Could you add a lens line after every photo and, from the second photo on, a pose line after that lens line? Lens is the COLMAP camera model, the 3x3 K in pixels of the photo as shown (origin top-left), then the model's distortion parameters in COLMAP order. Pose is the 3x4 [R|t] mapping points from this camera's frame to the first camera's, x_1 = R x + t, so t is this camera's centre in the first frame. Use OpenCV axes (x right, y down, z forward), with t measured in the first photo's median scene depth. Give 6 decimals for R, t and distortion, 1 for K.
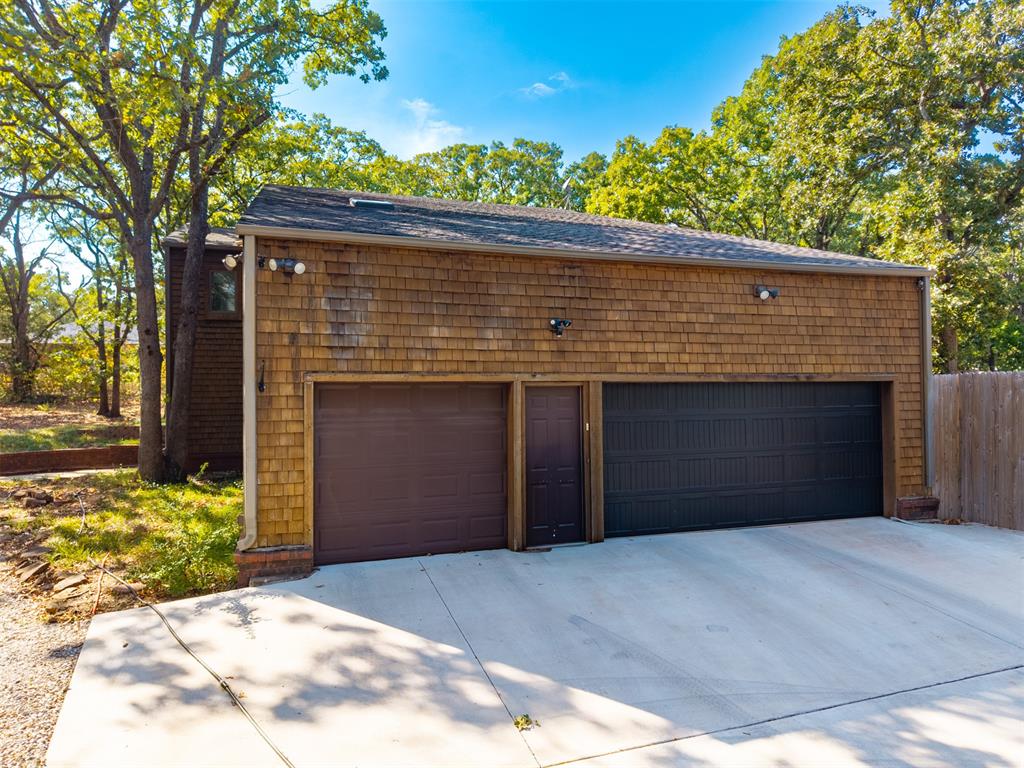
lens RADIAL K [[696.6, 0, 512.0], [0, 696.6, 384.0], [0, 0, 1]] dist [0.001812, -0.000004]
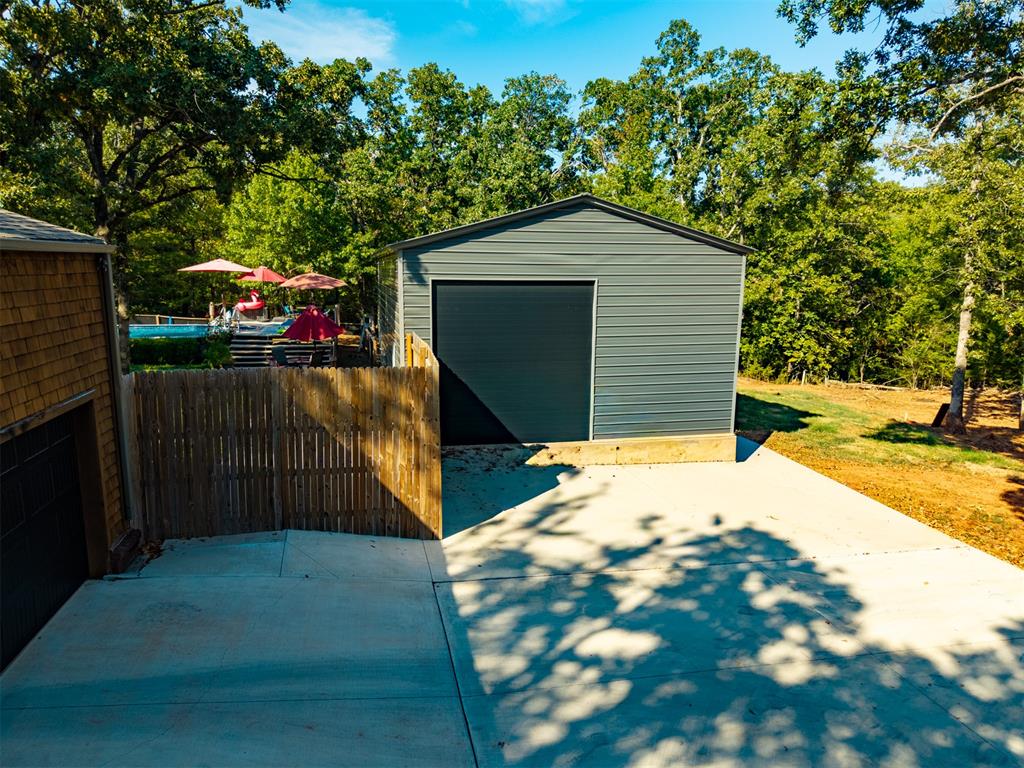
lens RADIAL K [[696.6, 0, 512.0], [0, 696.6, 384.0], [0, 0, 1]] dist [0.001812, -0.000004]
pose [[0.138529, -0.154344, 0.978257, -0.105101], [-0.003284, 0.987704, 0.156300, -0.139965], [-0.990353, -0.024864, 0.136319, 0.482853]]
